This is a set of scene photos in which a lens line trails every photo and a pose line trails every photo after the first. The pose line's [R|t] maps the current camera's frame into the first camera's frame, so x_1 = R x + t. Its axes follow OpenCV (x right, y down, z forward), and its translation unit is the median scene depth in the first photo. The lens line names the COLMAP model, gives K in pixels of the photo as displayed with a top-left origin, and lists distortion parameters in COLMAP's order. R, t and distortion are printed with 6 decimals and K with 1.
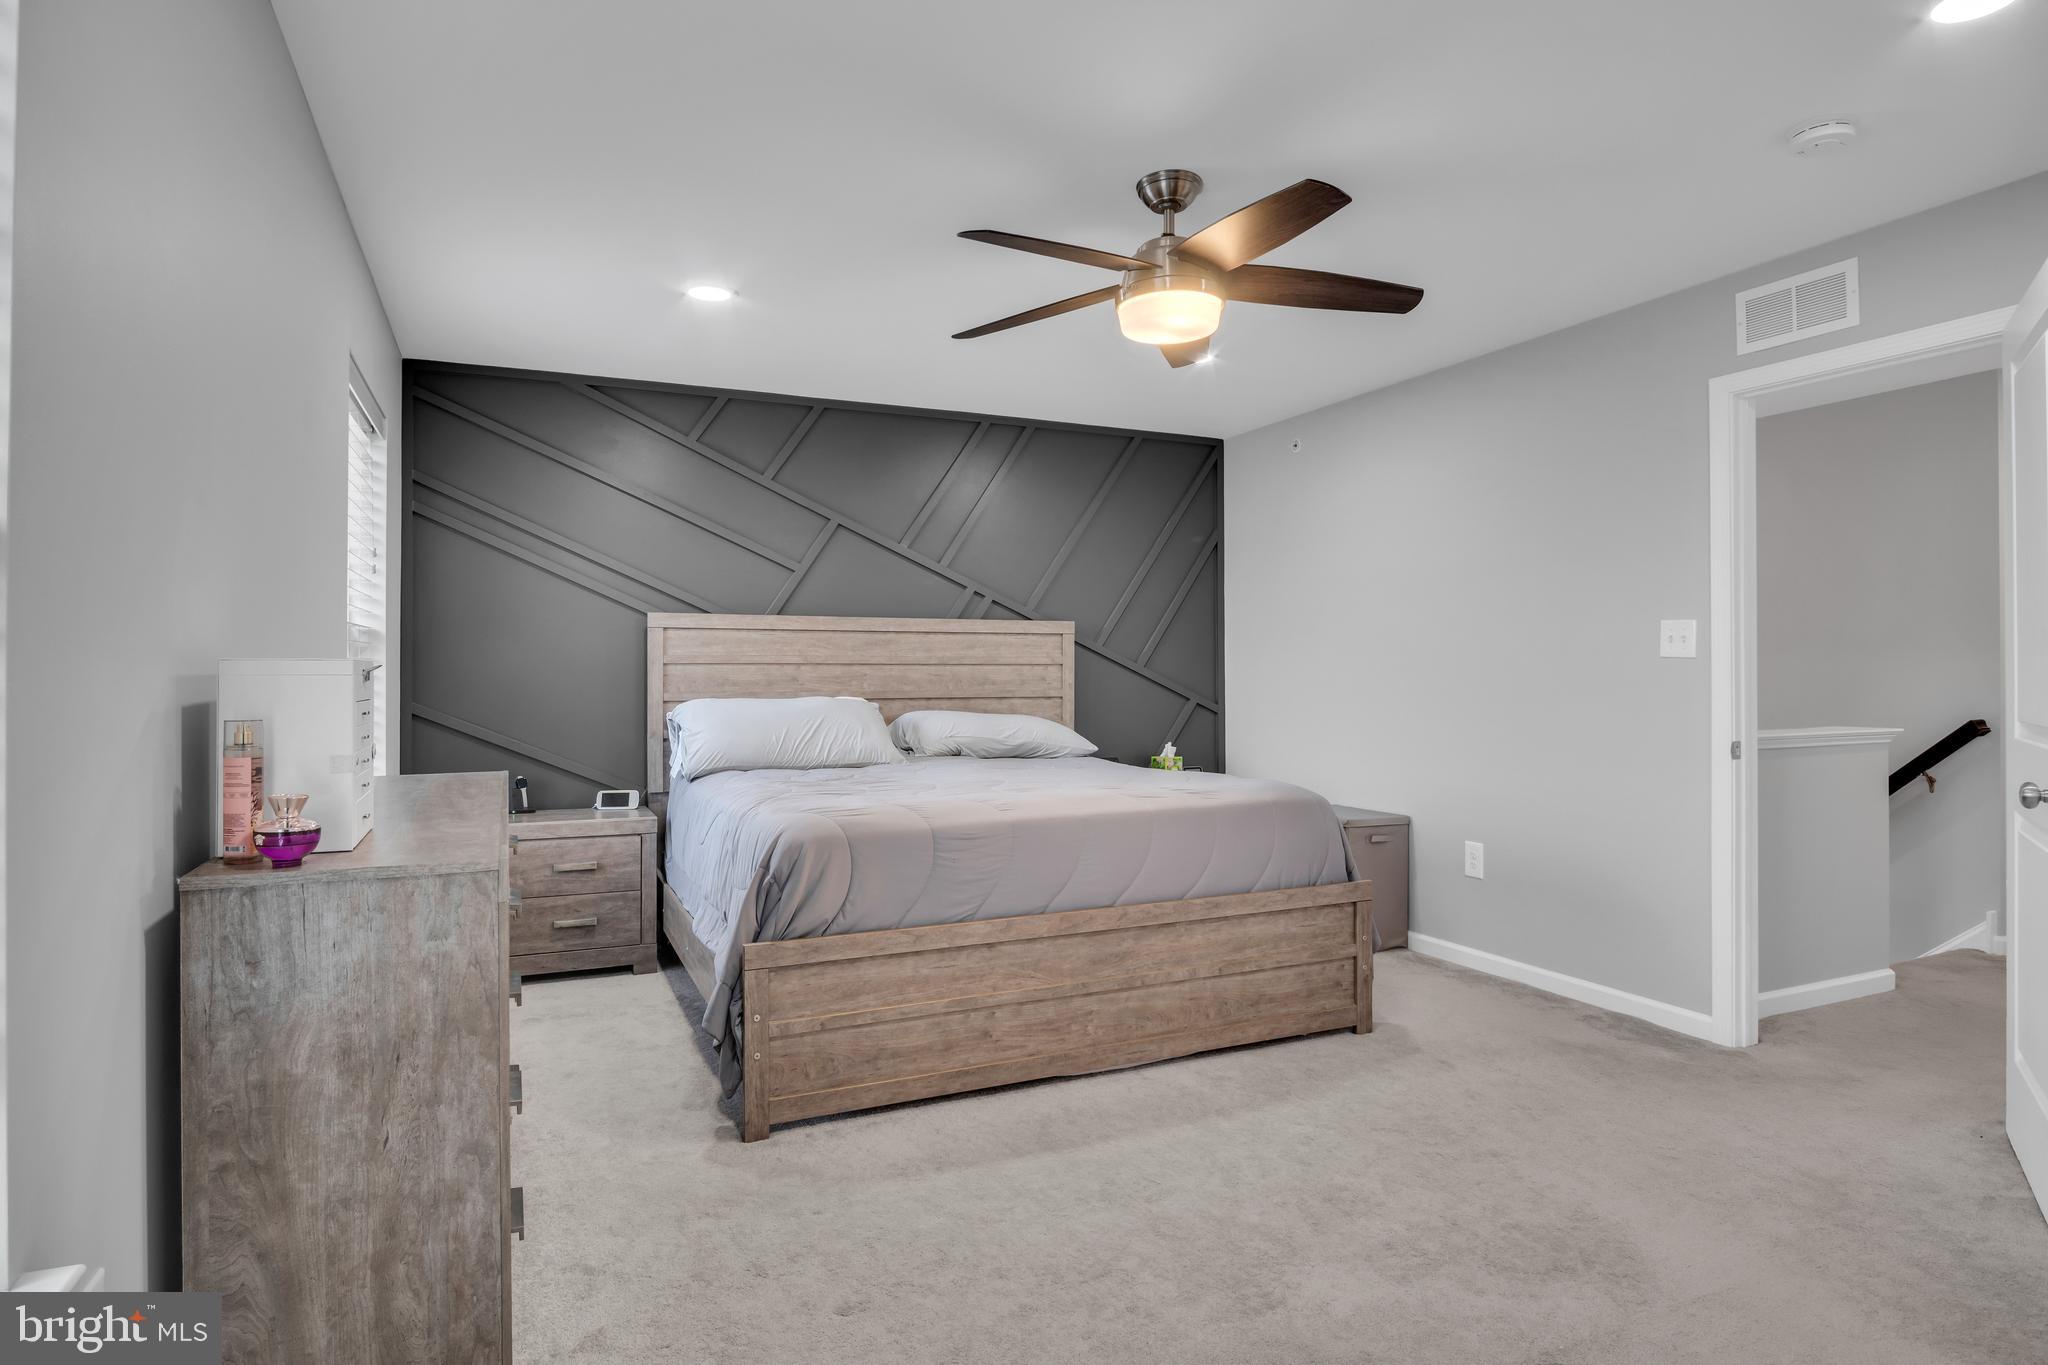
lens RADIAL K [[1121.9, 0, 988.2], [0, 1121.9, 646.6], [0, 0, 1]] dist [-0.031161, 0.005952]
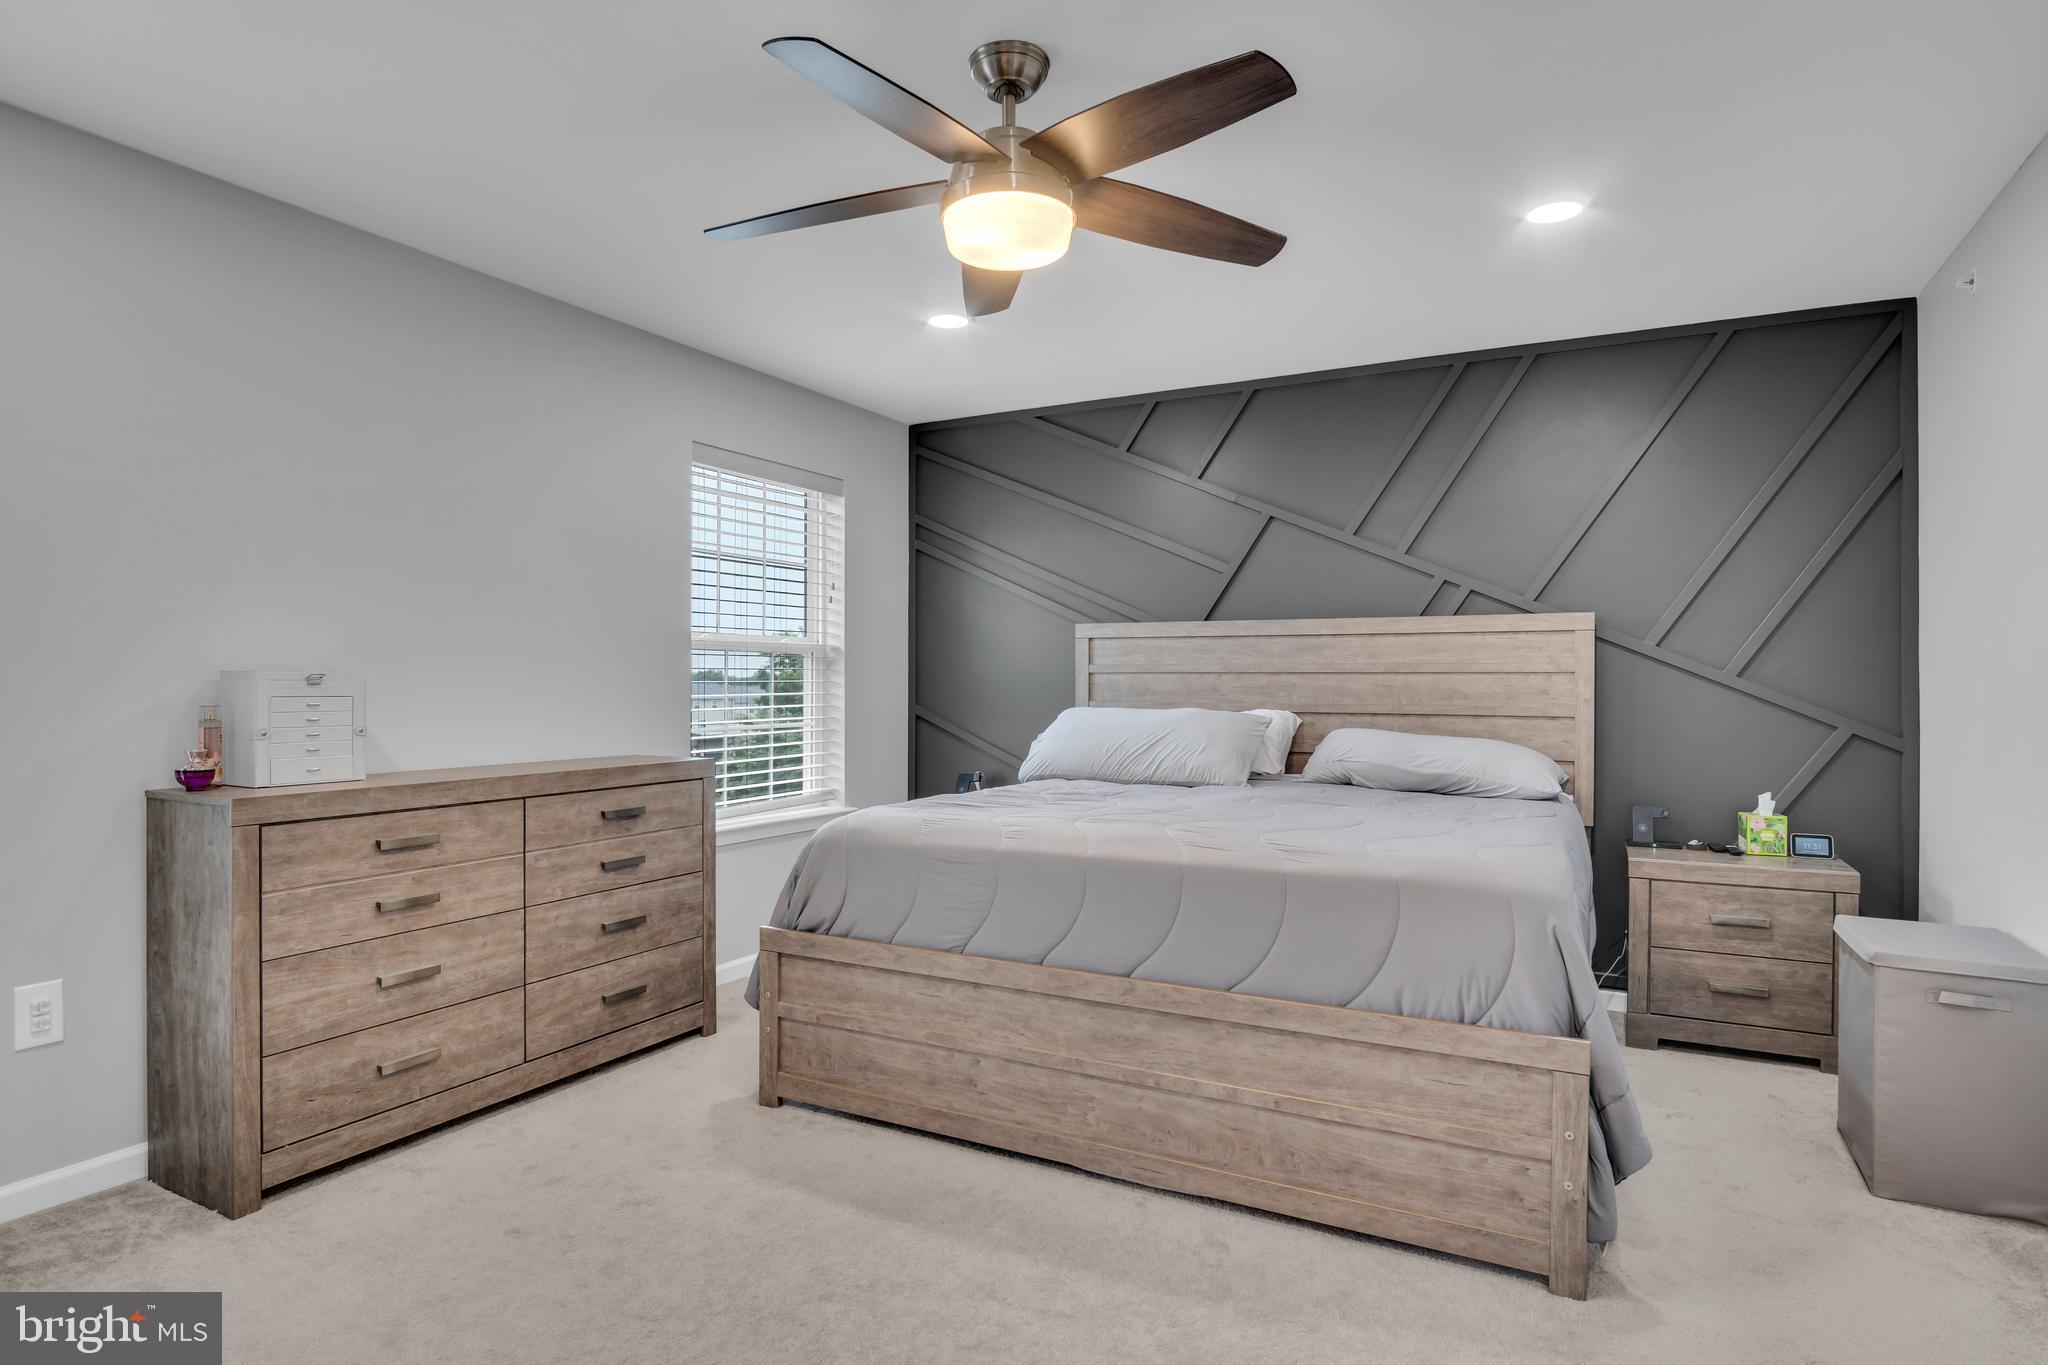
lens RADIAL K [[1121.9, 0, 1046.0], [0, 1121.9, 676.5], [0, 0, 1]] dist [-0.031161, 0.005952]
pose [[0.599825, -0.000498, -0.800131, 0.682707], [0.013939, 0.999855, 0.009827, 0.010441], [0.800010, -0.017047, 0.599745, 0.462897]]
